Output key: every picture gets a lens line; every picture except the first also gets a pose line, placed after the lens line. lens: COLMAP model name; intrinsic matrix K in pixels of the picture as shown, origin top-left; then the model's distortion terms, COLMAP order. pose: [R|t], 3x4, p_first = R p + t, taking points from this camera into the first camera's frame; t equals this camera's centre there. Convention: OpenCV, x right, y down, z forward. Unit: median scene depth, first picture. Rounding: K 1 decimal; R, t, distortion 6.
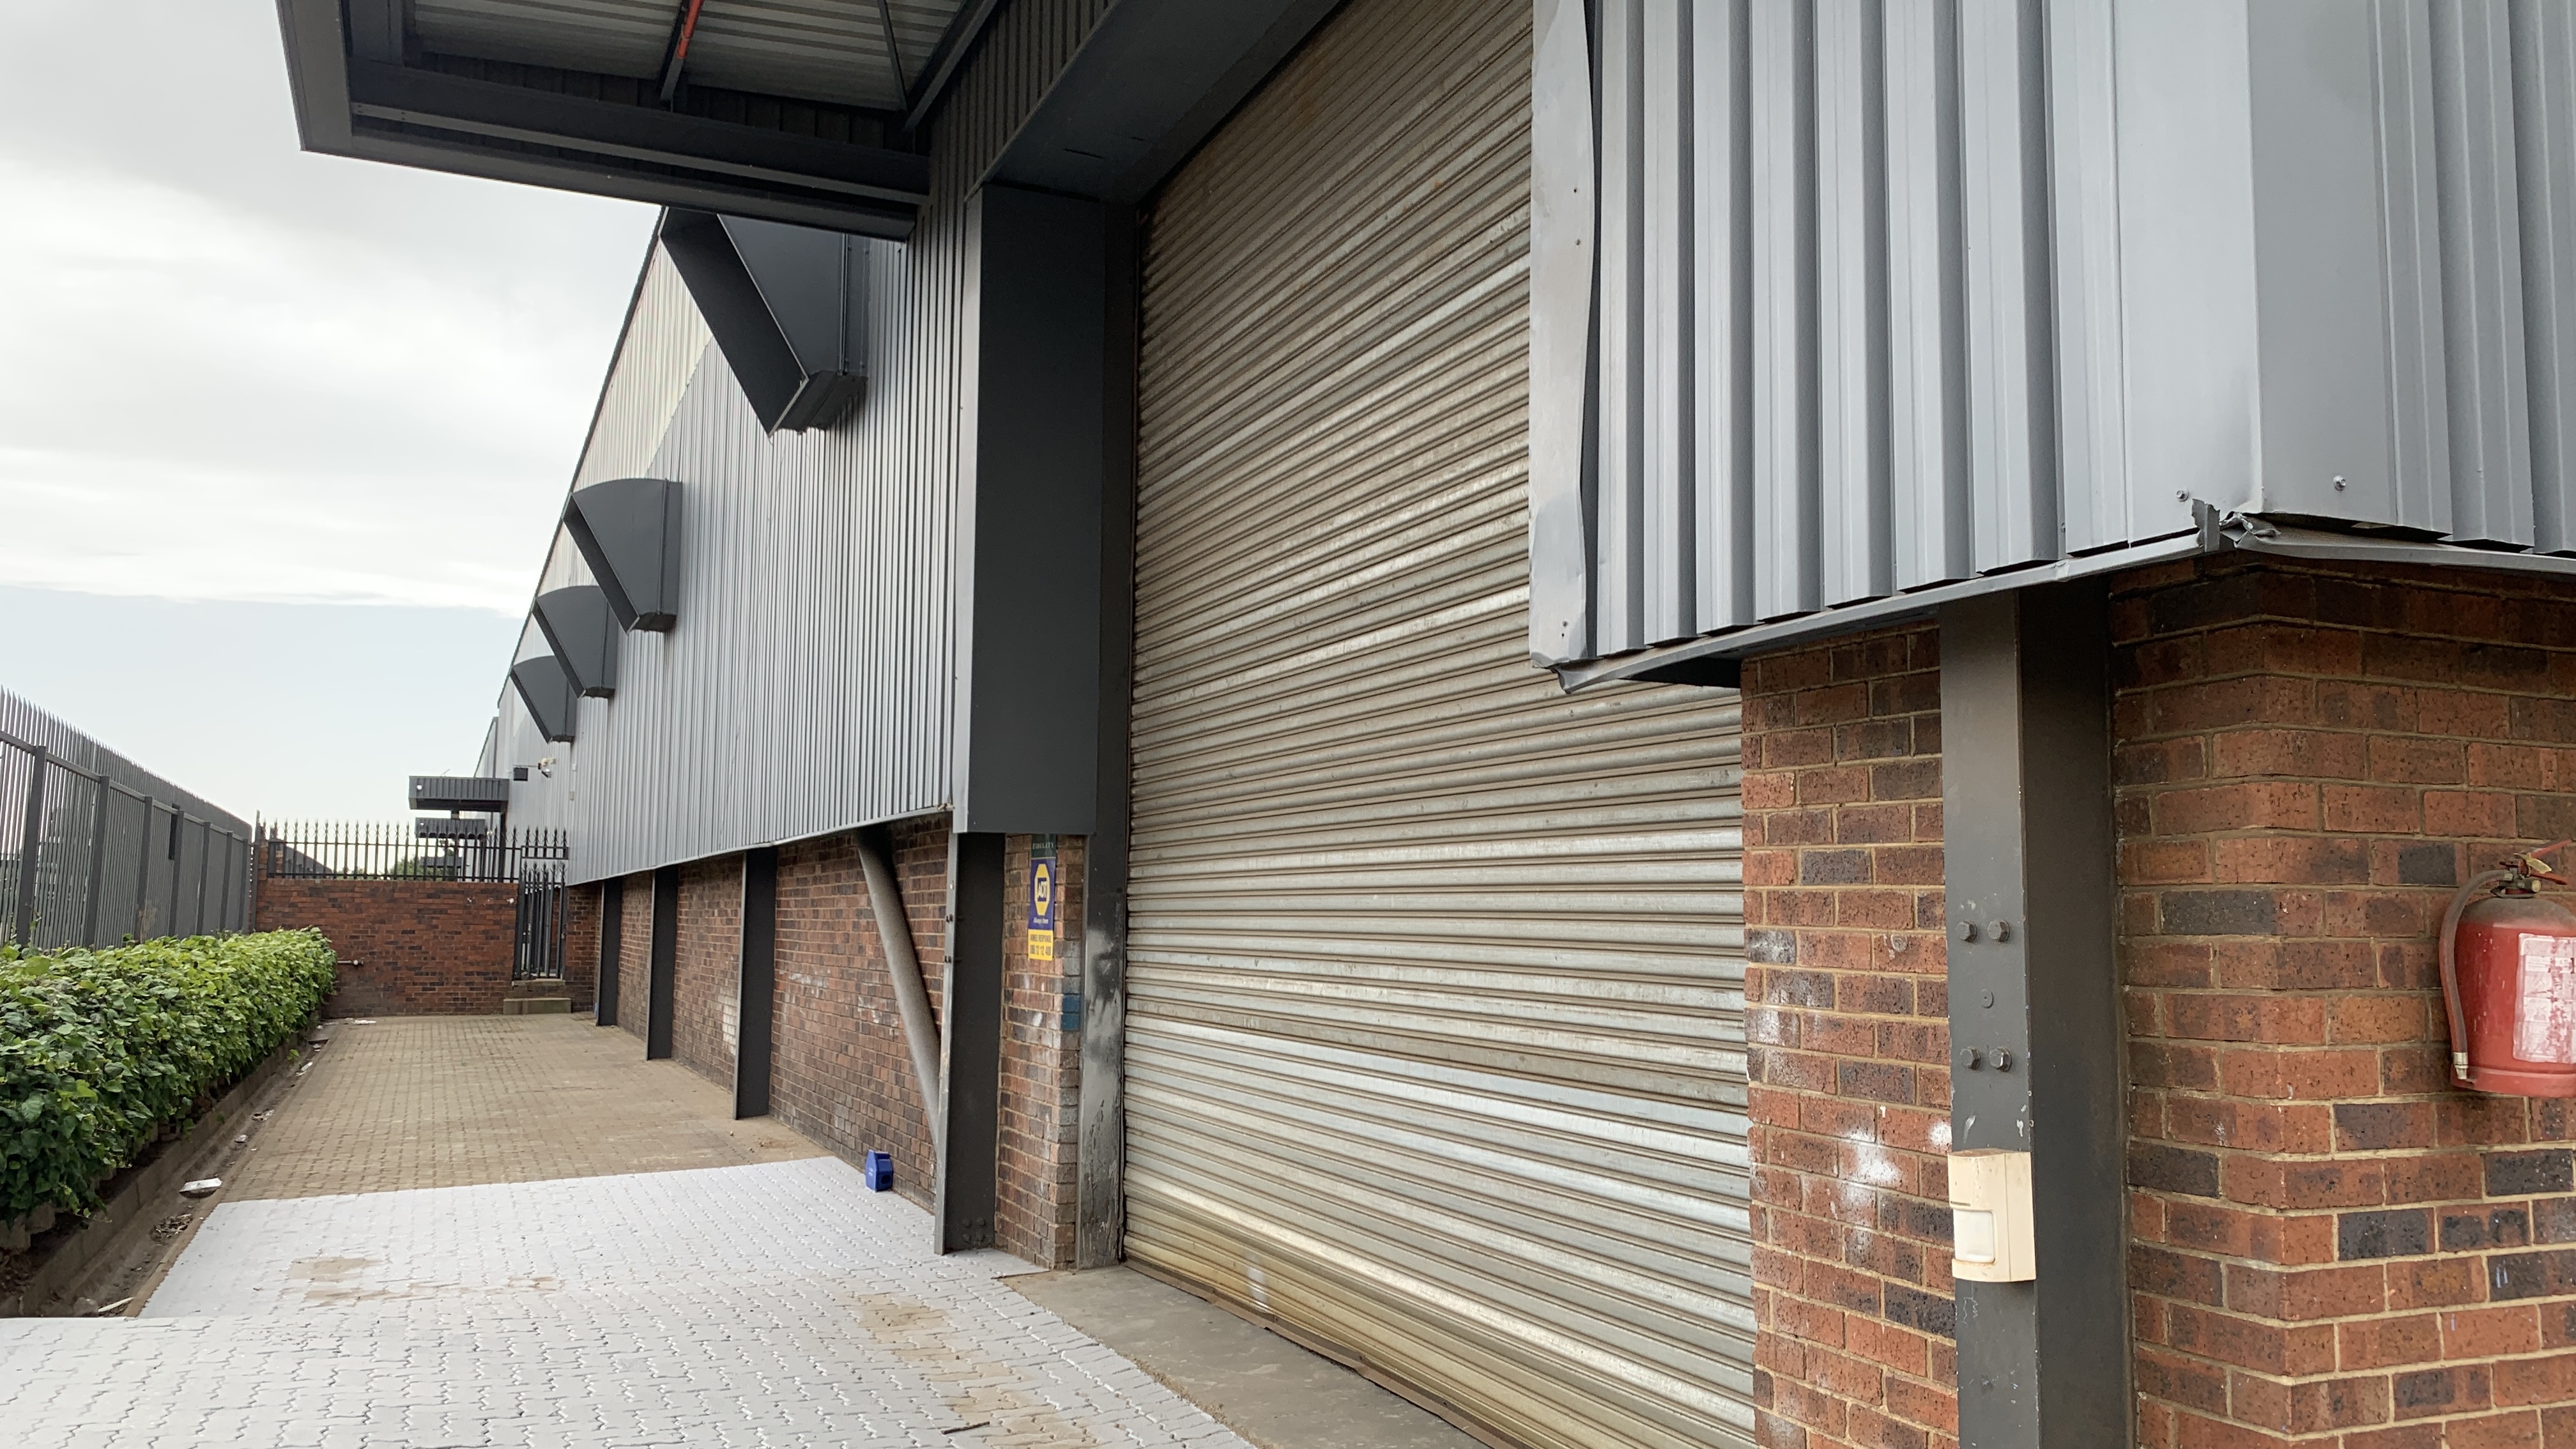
lens RADIAL K [[1963.5, 0, 1281.3], [0, 1963.5, 715.4], [0, 0, 1]] dist [0.091594, -0.124382]
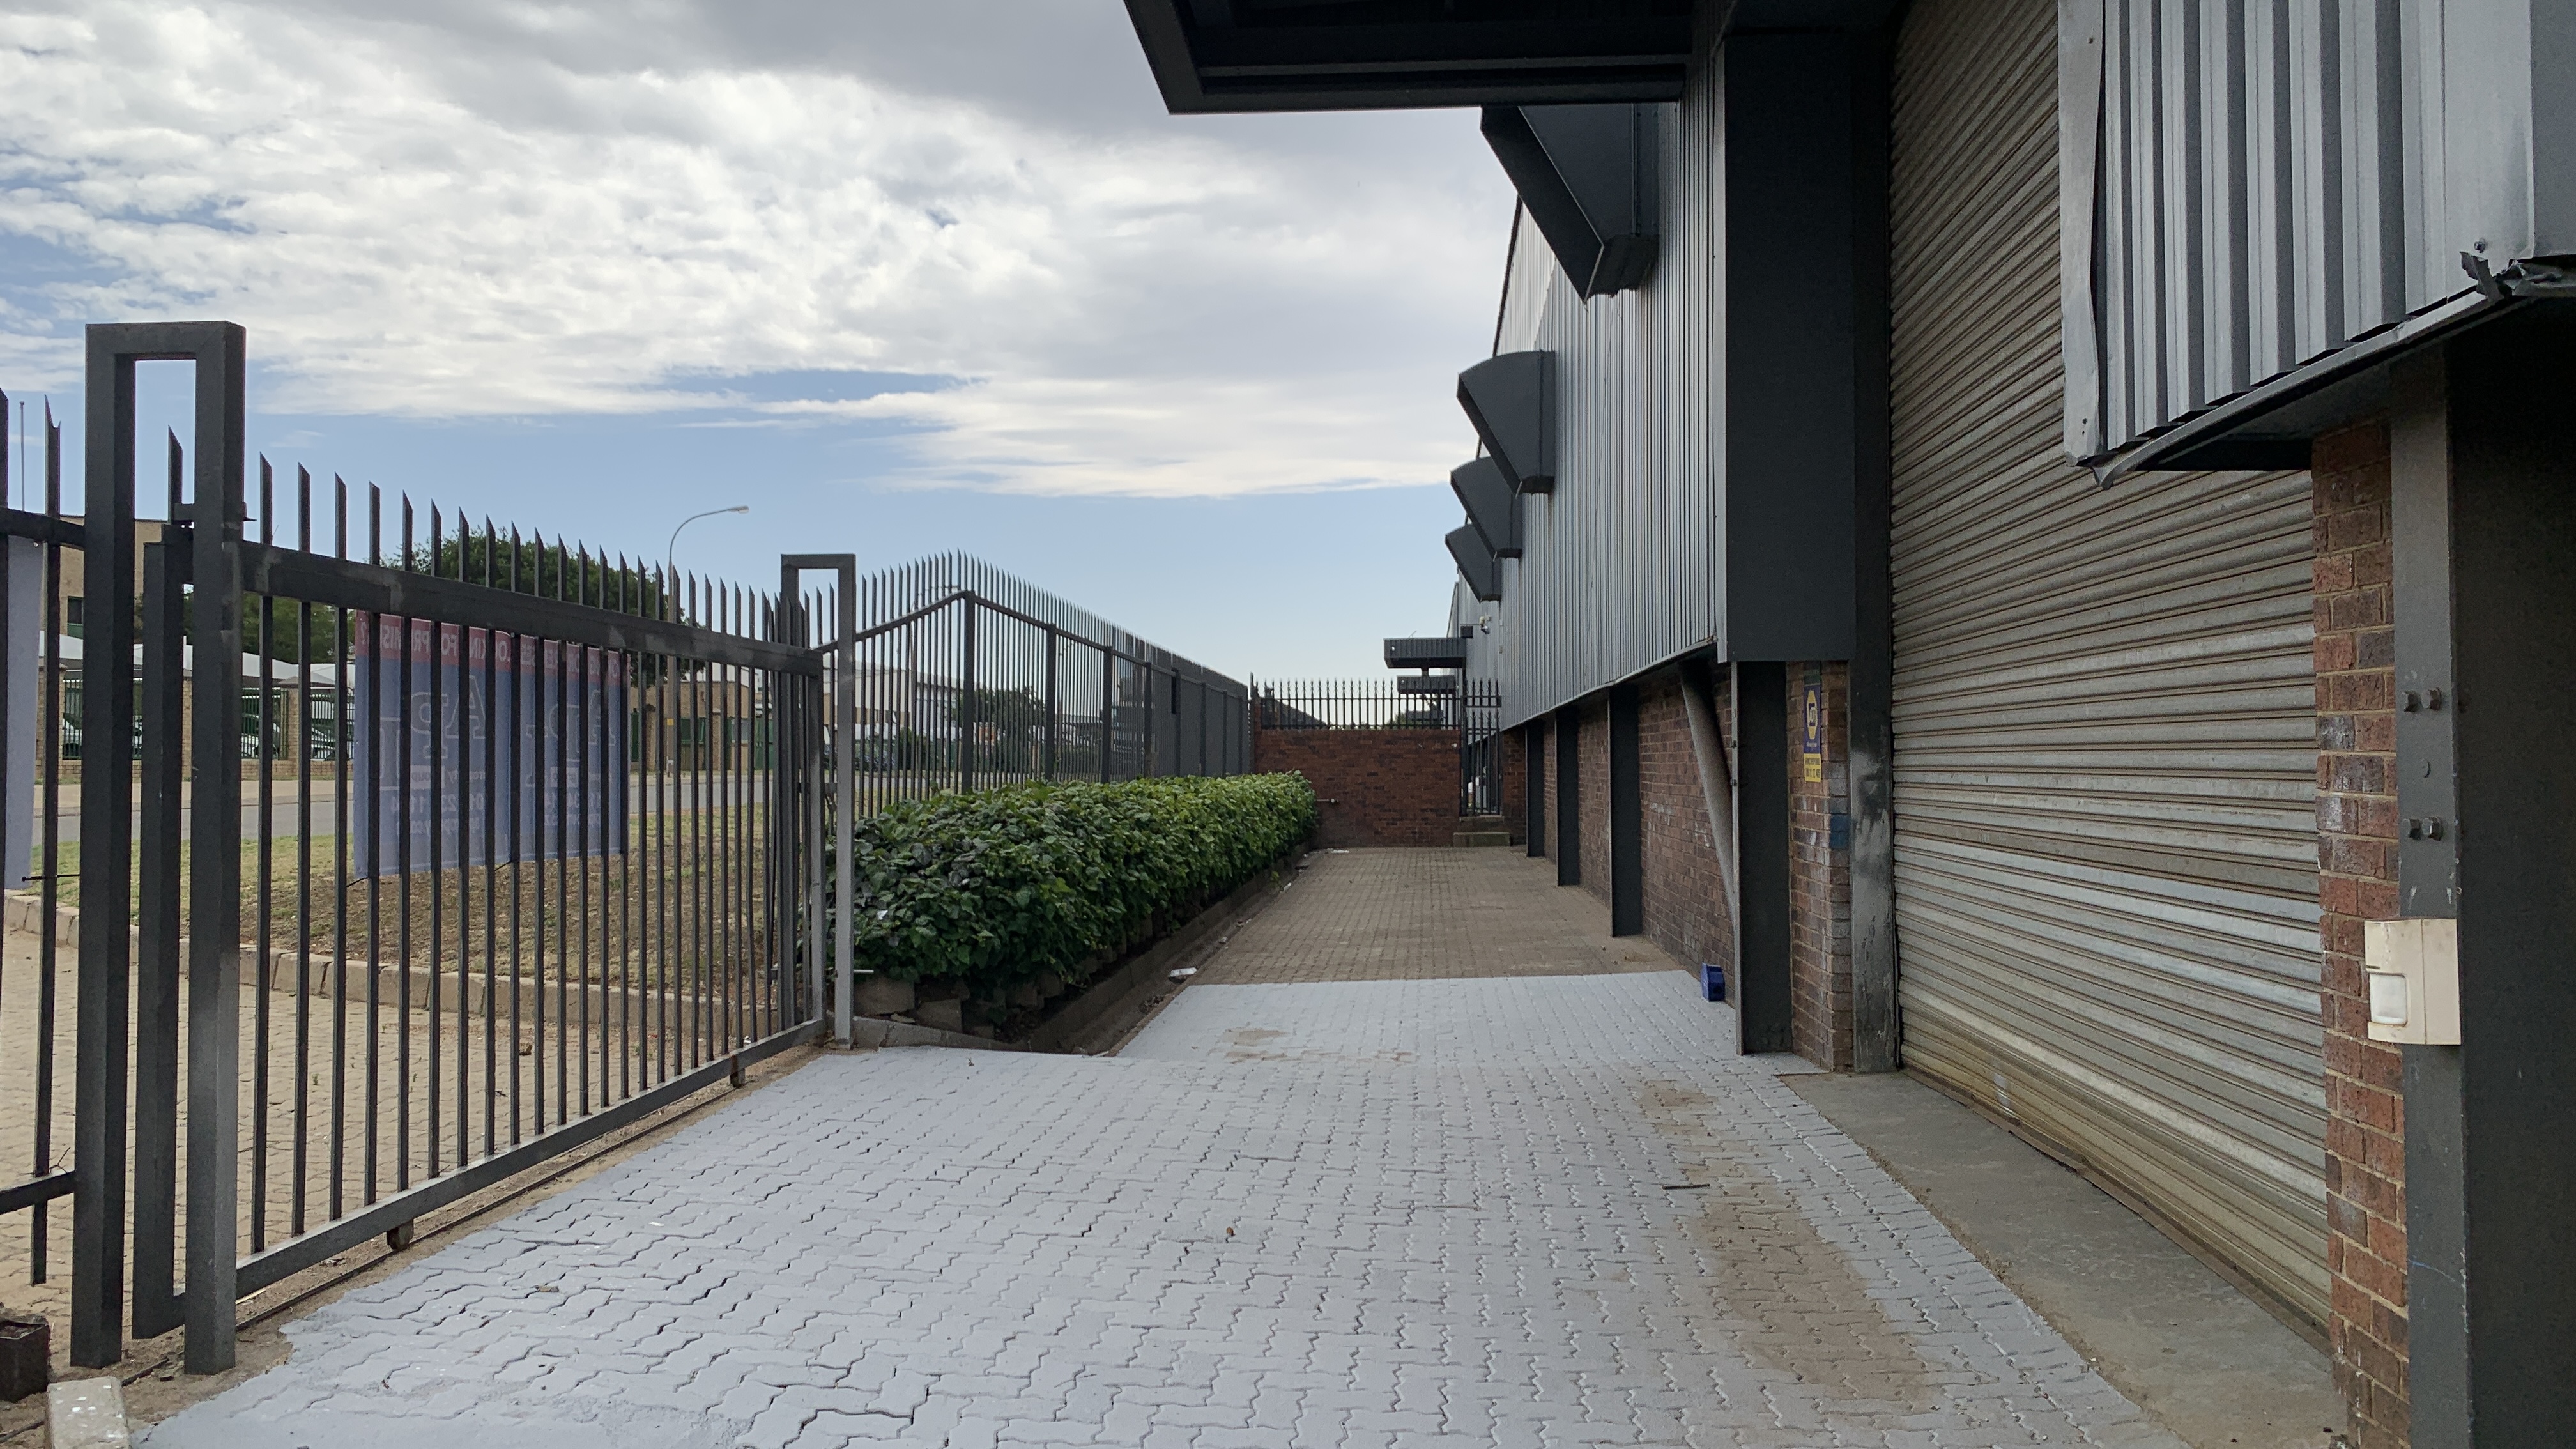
lens RADIAL K [[1960.9, 0, 1281.1], [0, 1960.9, 700.8], [0, 0, 1]] dist [0.072629, -0.085760]
pose [[0.886934, -0.028721, -0.461002, 0.108592], [0.060734, 0.996651, 0.054756, 0.007151], [0.457886, -0.076564, 0.885708, -0.048576]]
